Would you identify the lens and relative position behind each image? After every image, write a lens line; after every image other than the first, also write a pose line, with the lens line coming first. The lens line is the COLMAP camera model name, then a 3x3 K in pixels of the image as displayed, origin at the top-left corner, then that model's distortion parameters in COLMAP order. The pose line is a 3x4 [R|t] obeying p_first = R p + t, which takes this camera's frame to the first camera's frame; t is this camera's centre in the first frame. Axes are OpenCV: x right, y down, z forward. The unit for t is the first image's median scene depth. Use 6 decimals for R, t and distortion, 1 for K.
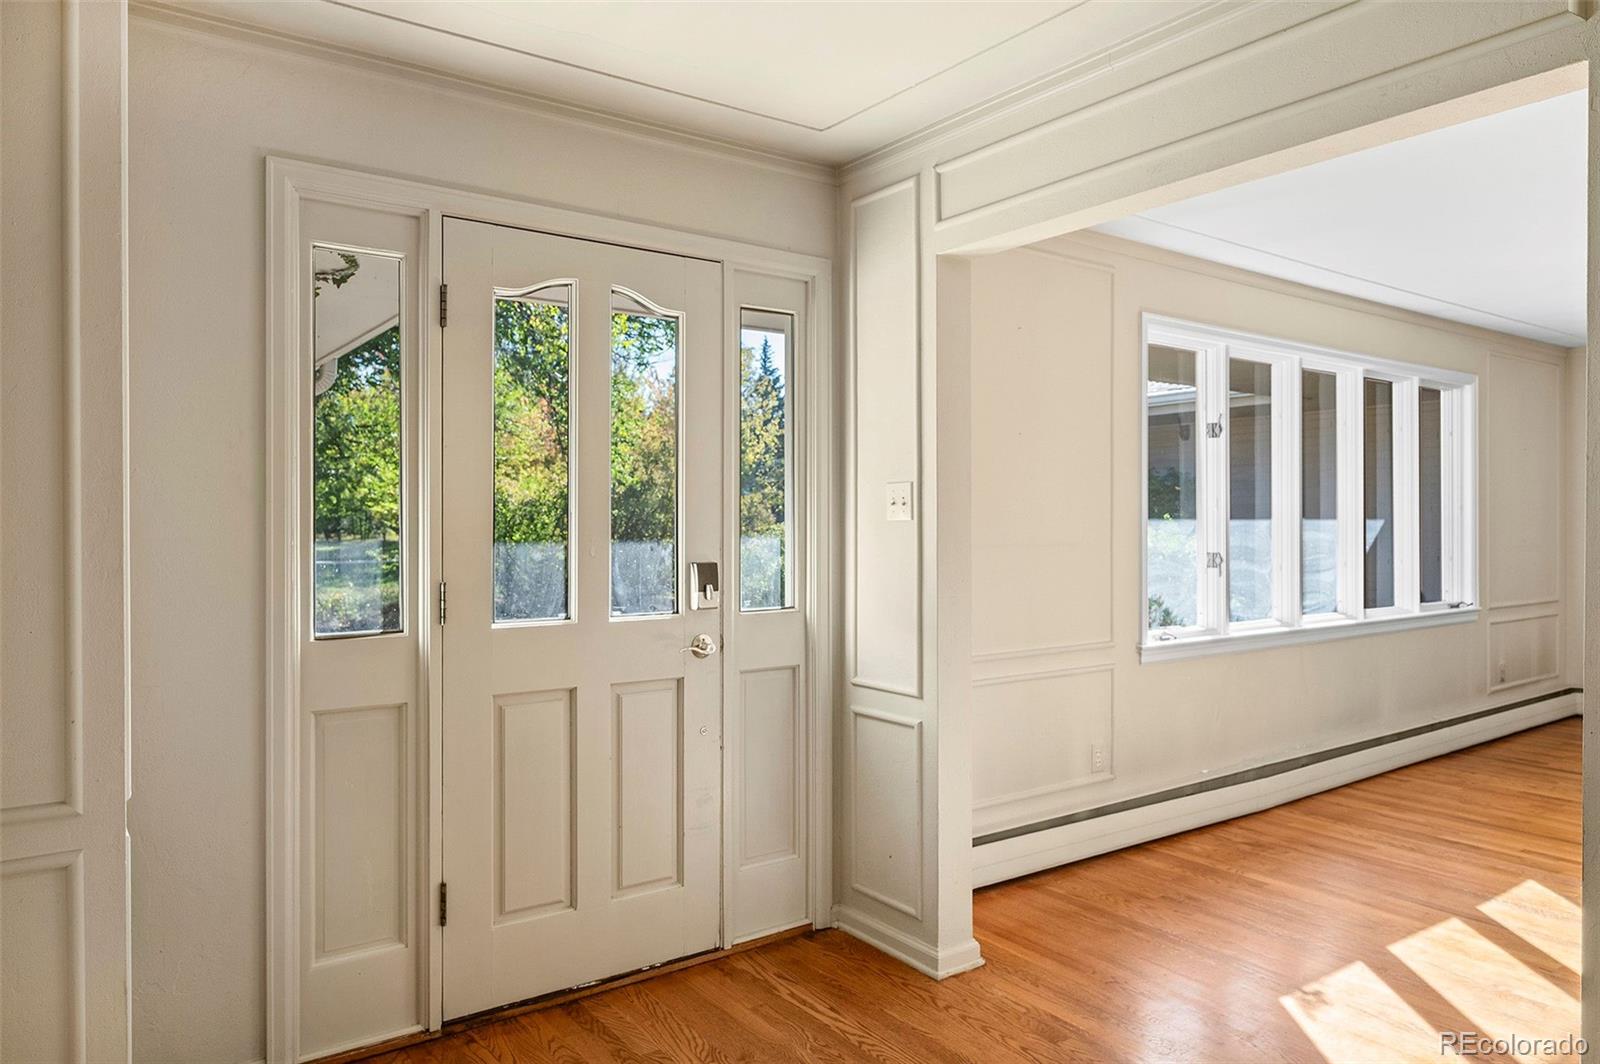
lens RADIAL K [[1051.5, 0, 801.8], [0, 1051.5, 524.1], [0, 0, 1]] dist [0.004549, 0.000577]
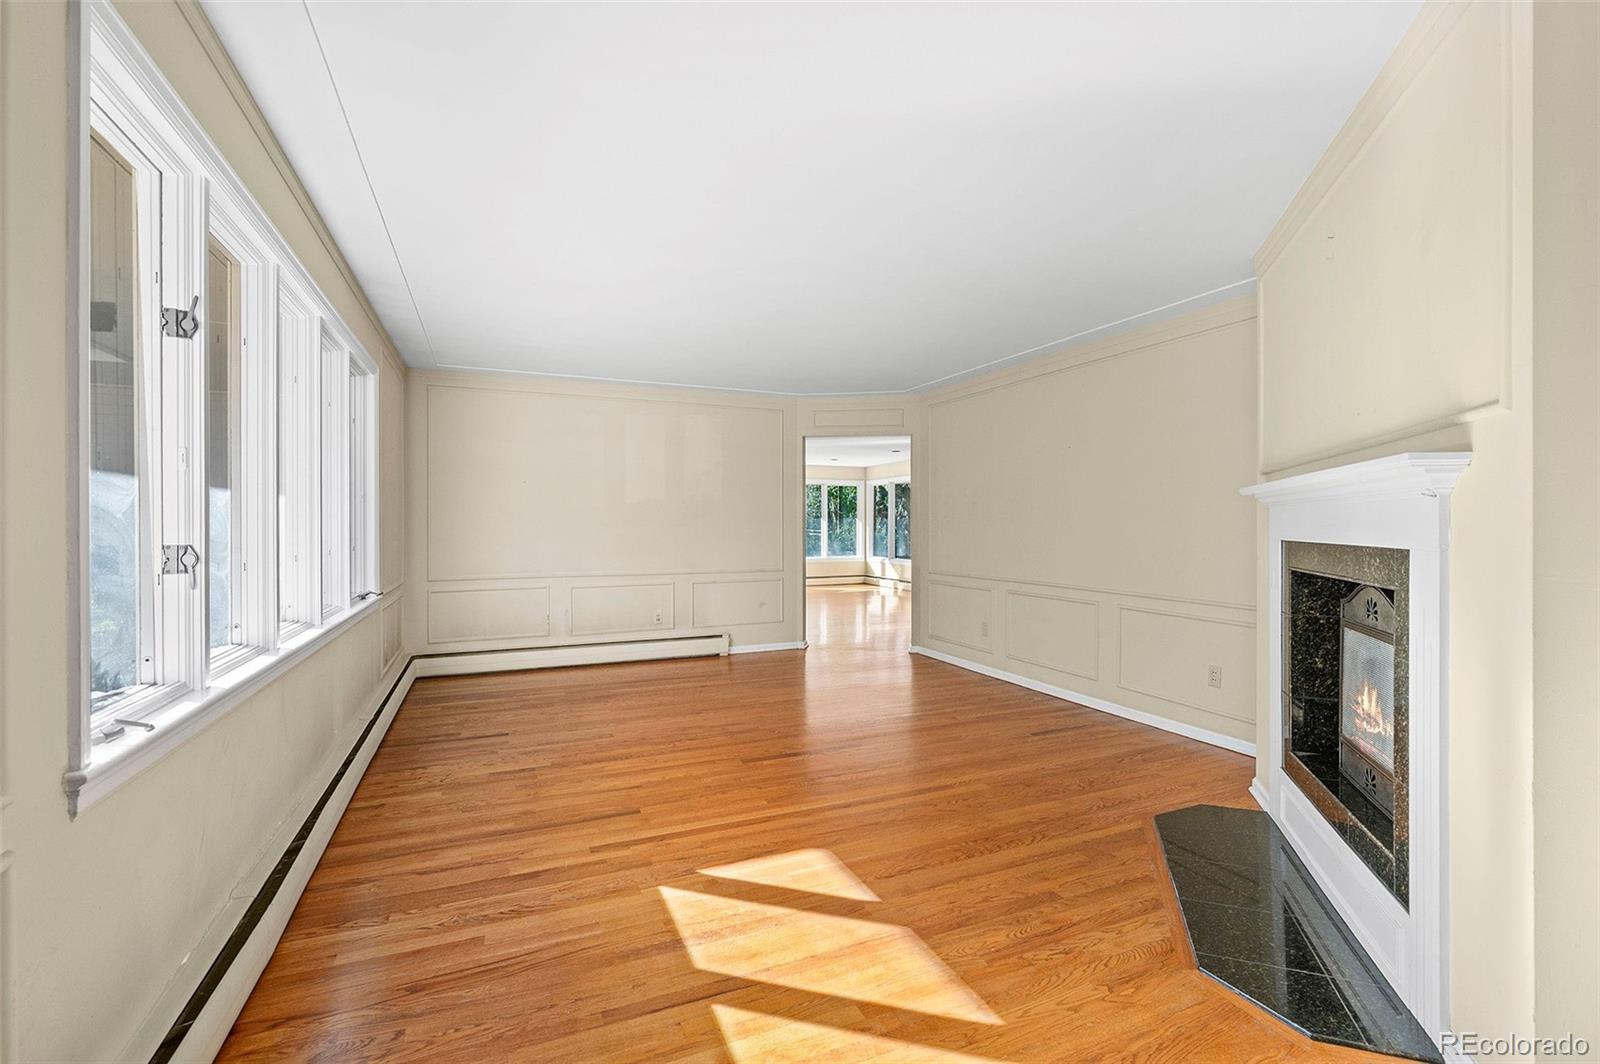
lens RADIAL K [[679.5, 0, 797.8], [0, 679.5, 521.7], [0, 0, 1]] dist [0.002467, -0.000116]
pose [[0.202168, 0.008782, 0.979312, 0.119652], [0.012784, 0.999851, -0.011606, 0.024858], [-0.979267, 0.014866, 0.202025, 0.673419]]
